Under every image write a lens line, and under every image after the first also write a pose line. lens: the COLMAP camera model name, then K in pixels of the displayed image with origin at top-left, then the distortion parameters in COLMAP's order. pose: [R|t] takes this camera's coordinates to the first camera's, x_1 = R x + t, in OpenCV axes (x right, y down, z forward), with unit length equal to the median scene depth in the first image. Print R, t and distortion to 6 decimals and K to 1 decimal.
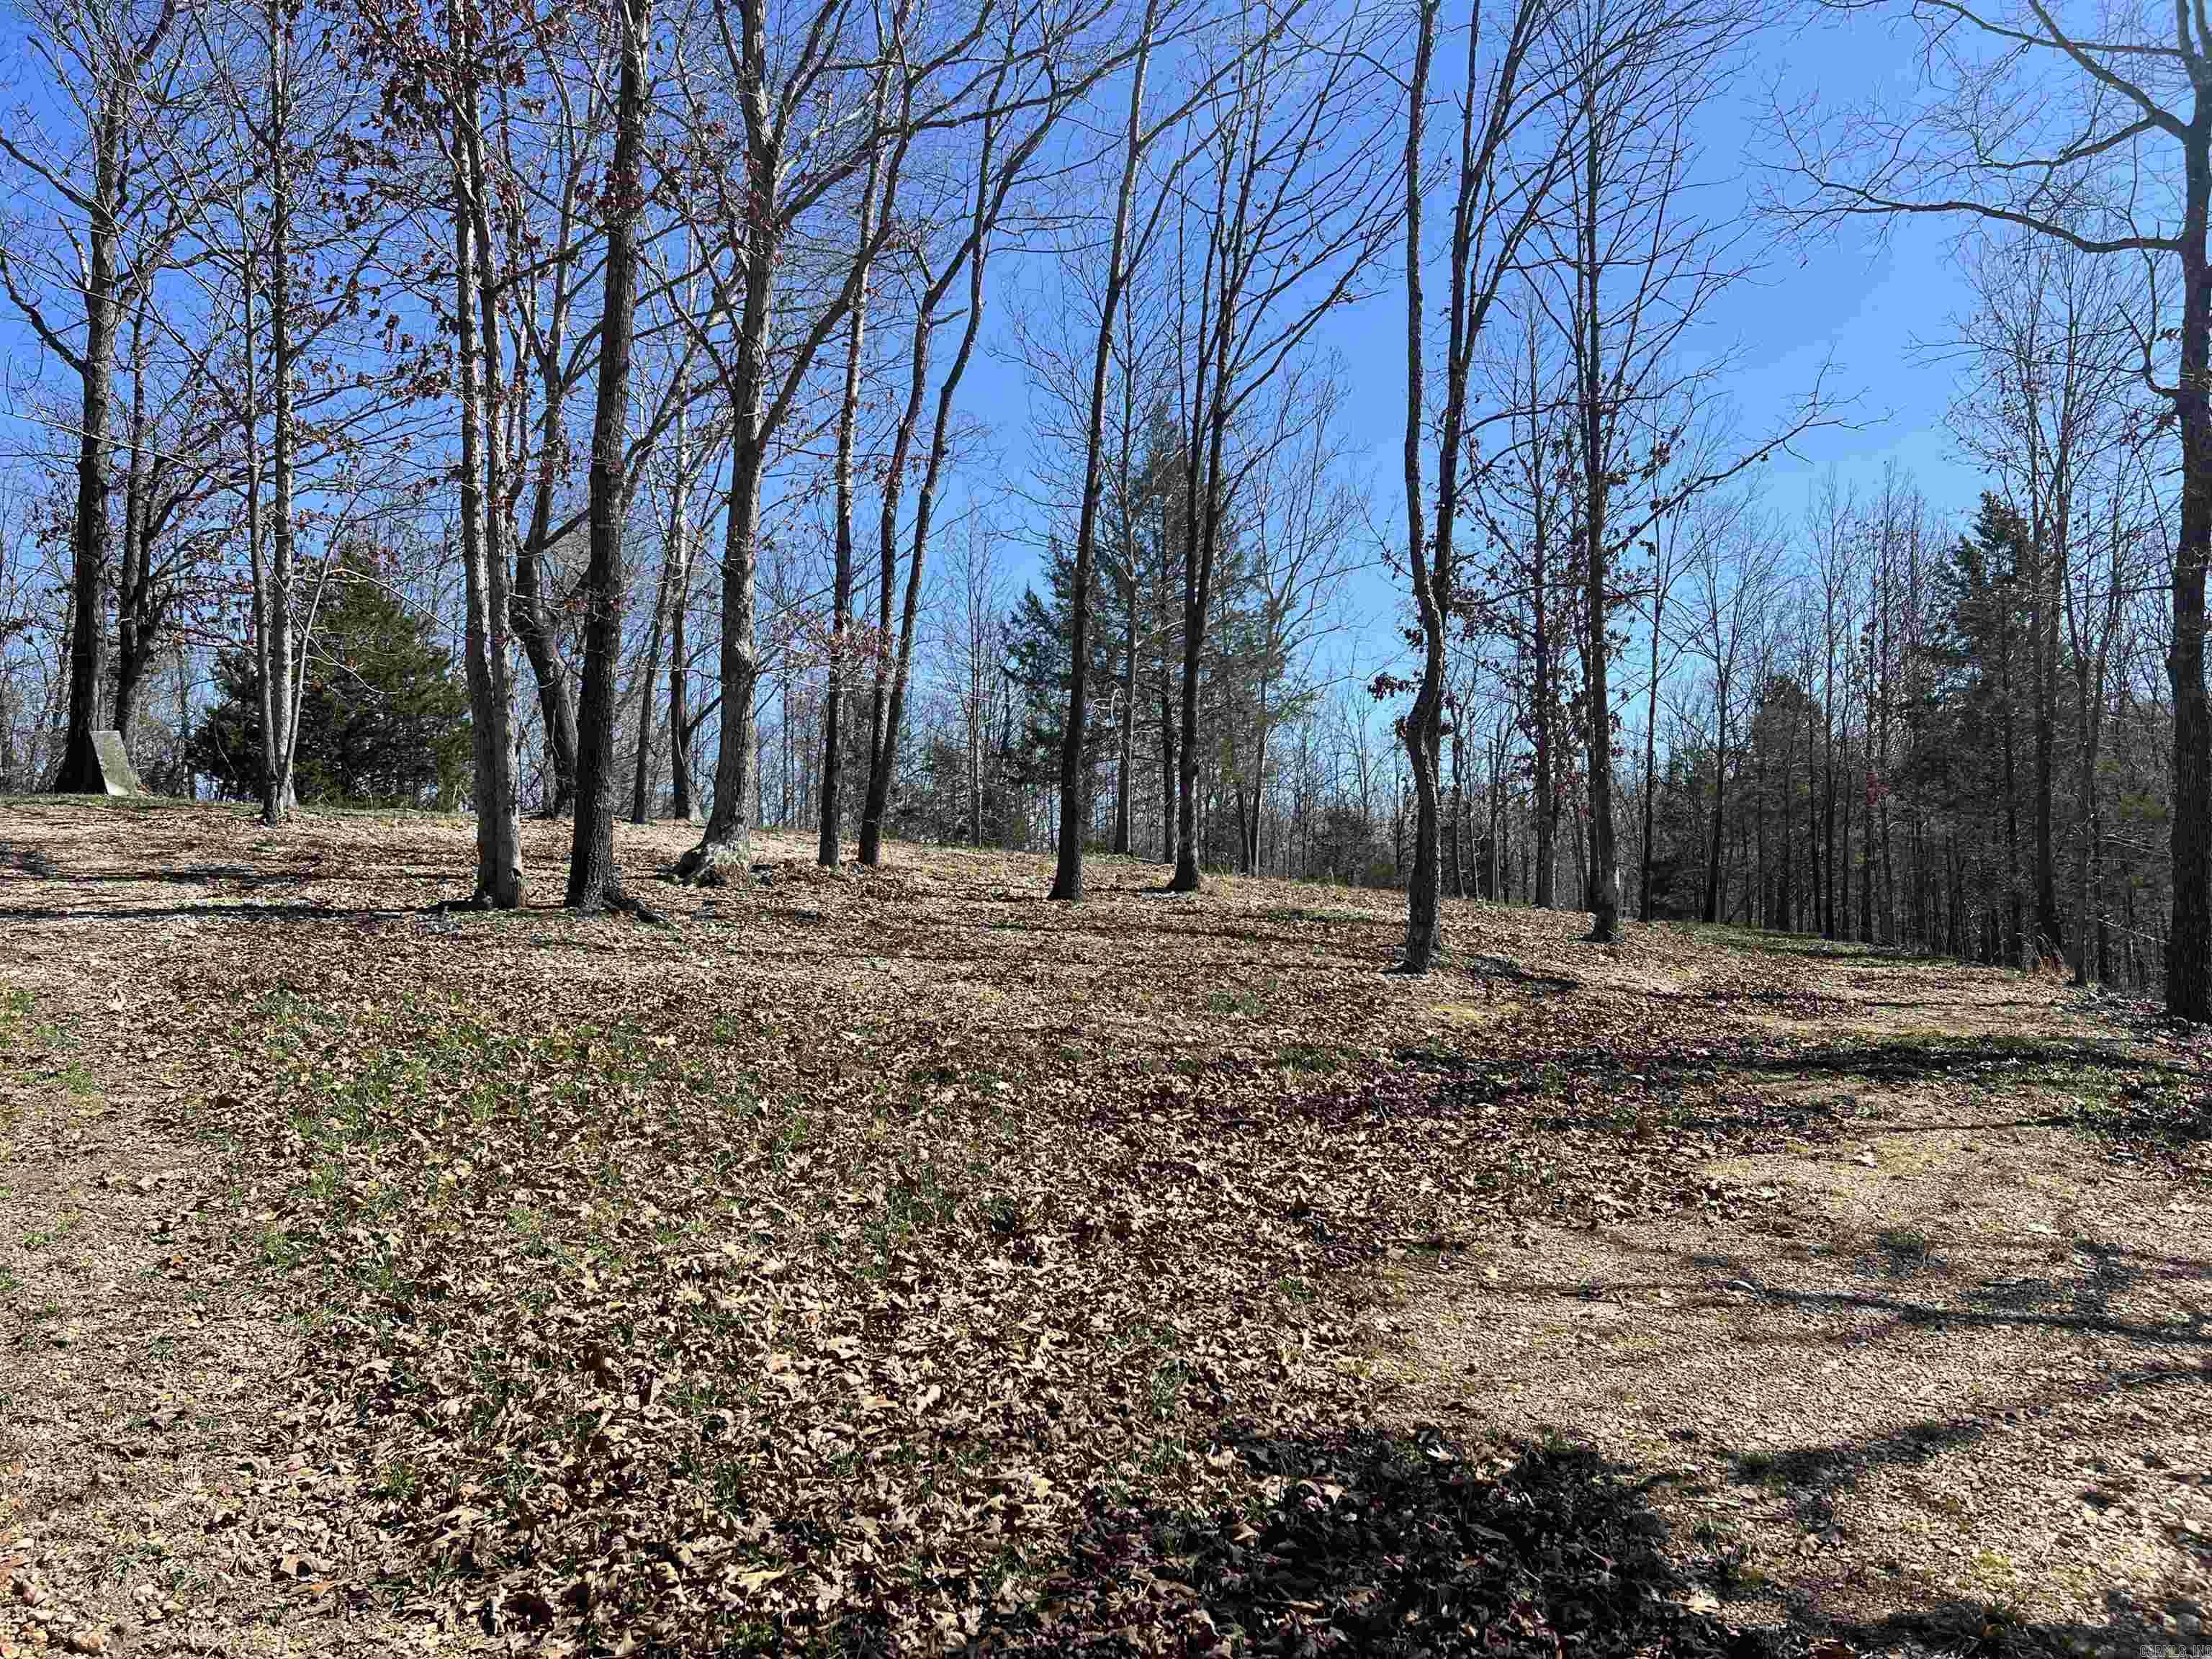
lens RADIAL K [[1648.4, 0, 1102.5], [0, 1648.4, 826.7], [0, 0, 1]] dist [0.034684, -0.030014]
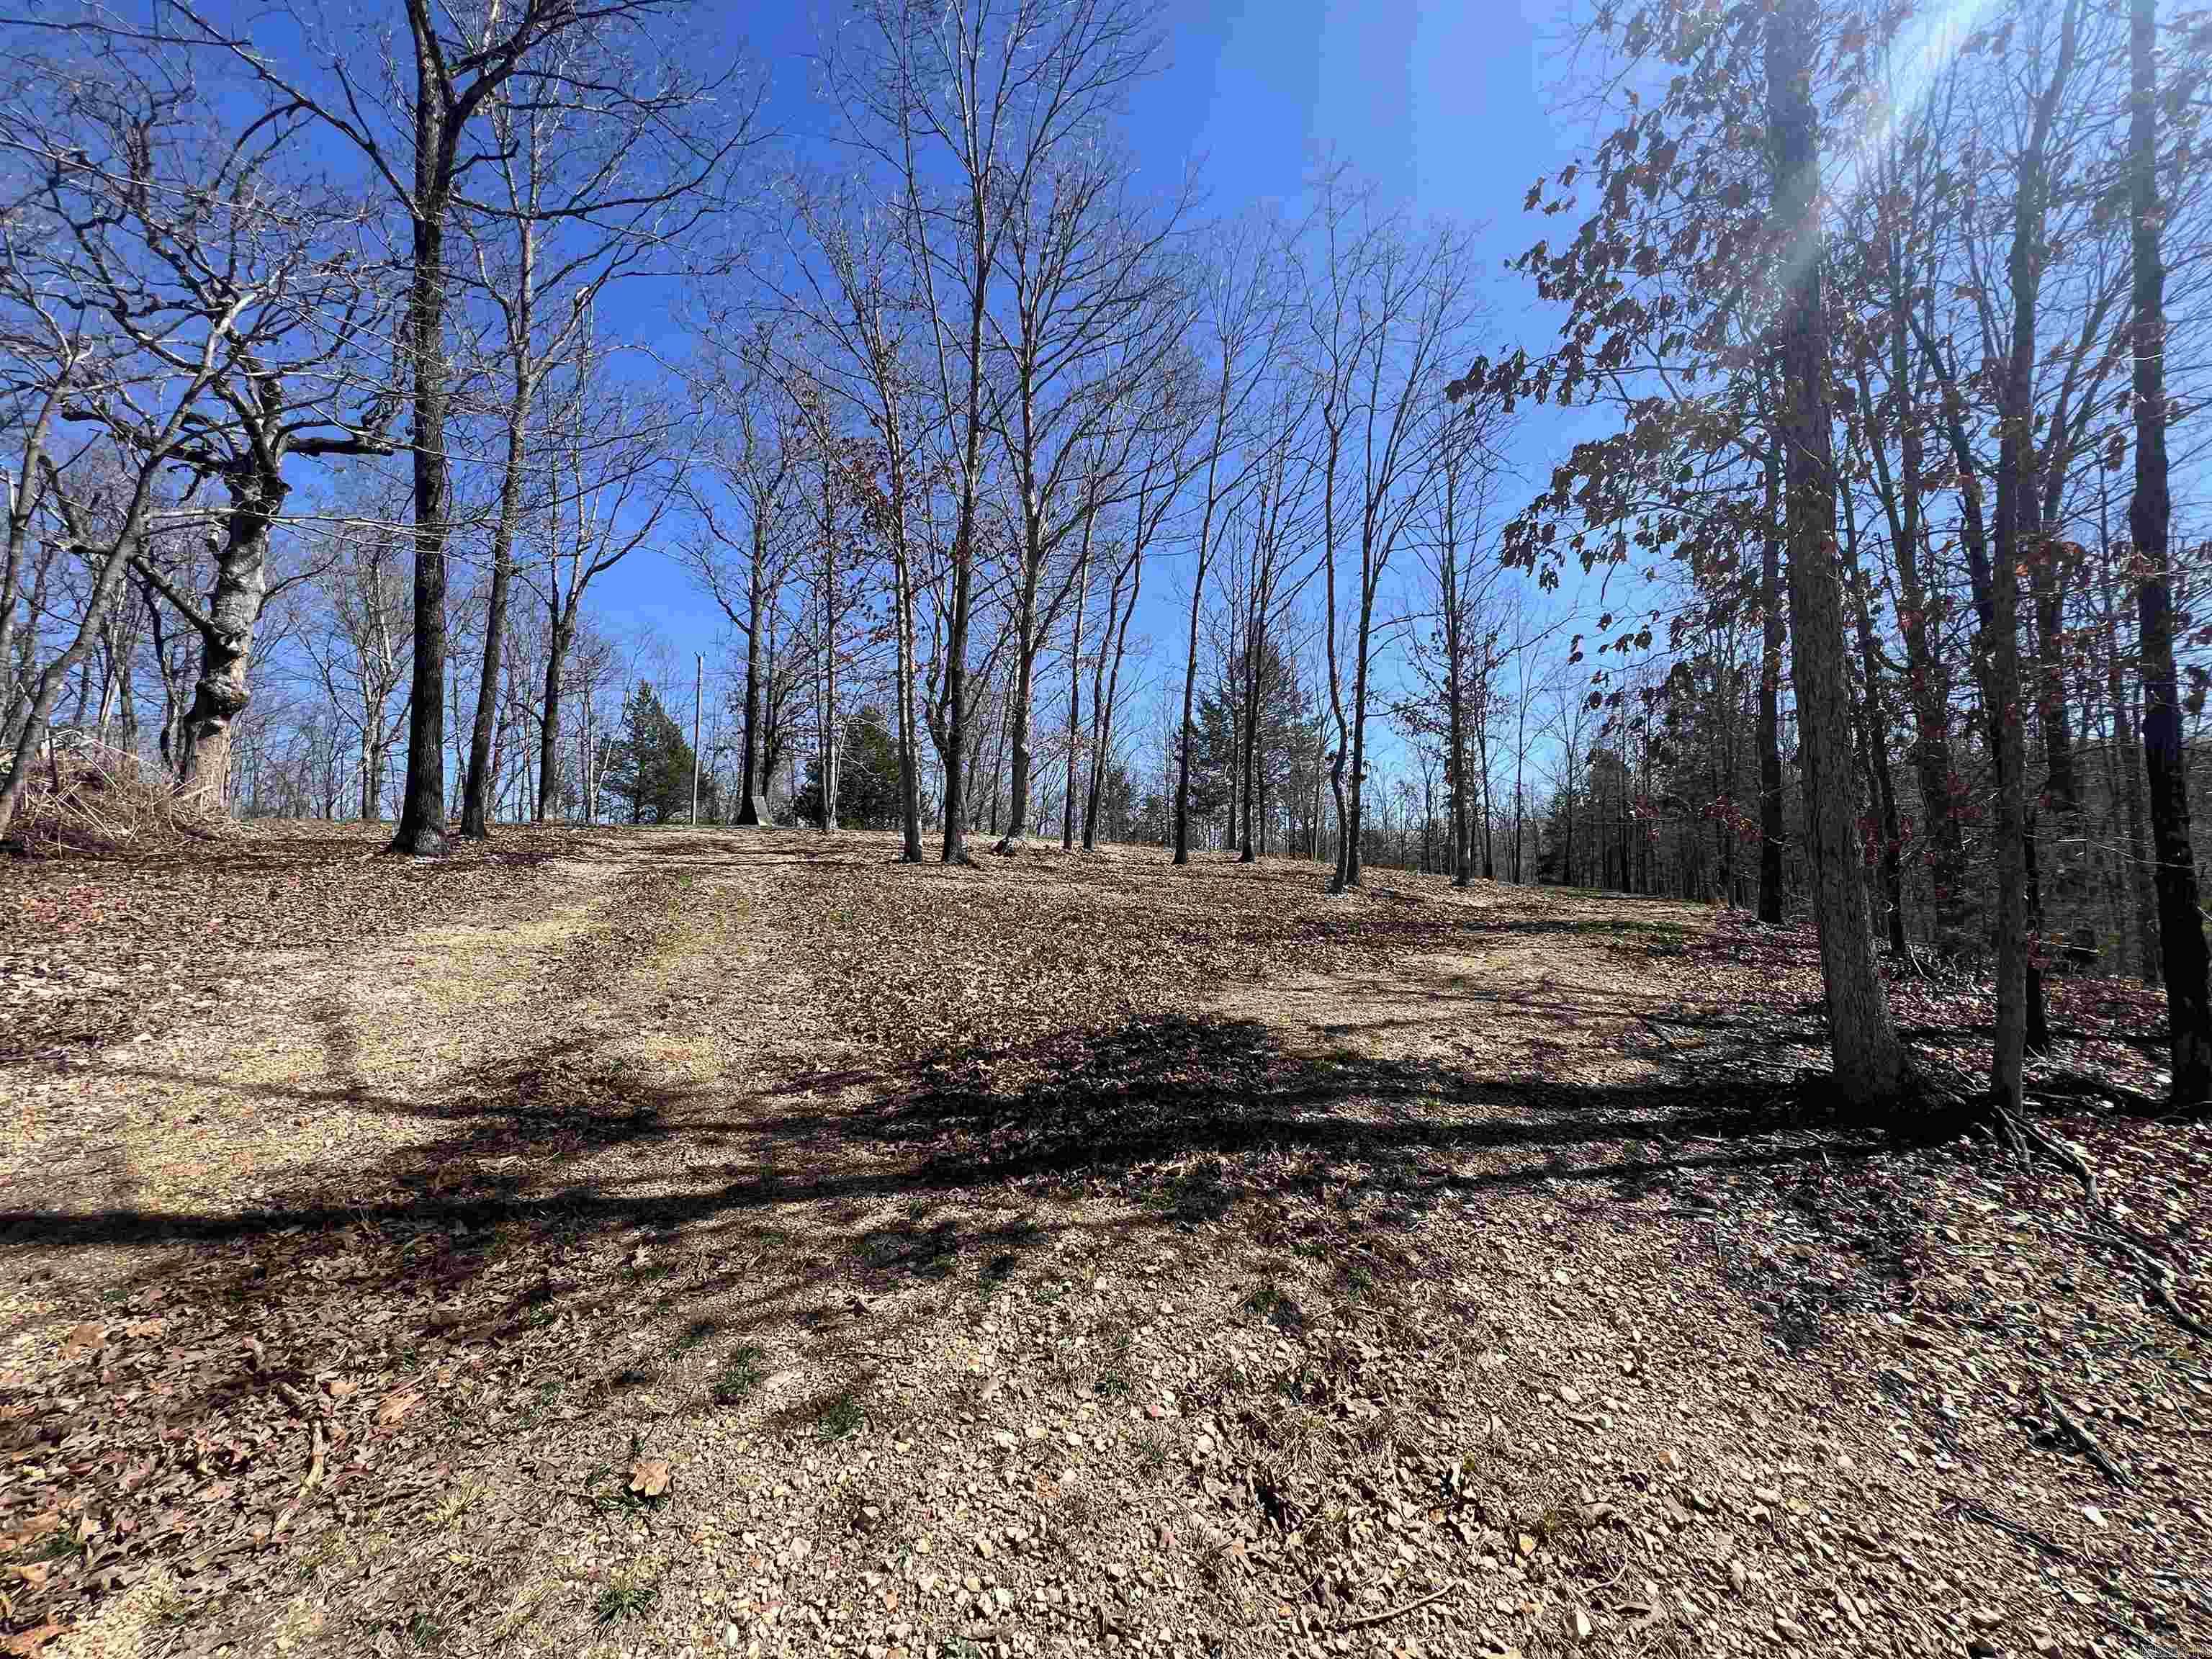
lens RADIAL K [[902.0, 0, 1114.8], [0, 902.0, 828.9], [0, 0, 1]] dist [0.001516, 0.000055]
pose [[0.986231, -0.012554, -0.164895, 0.083956], [0.008833, 0.999690, -0.023279, 0.024929], [0.165136, 0.021502, 0.986036, -0.131295]]
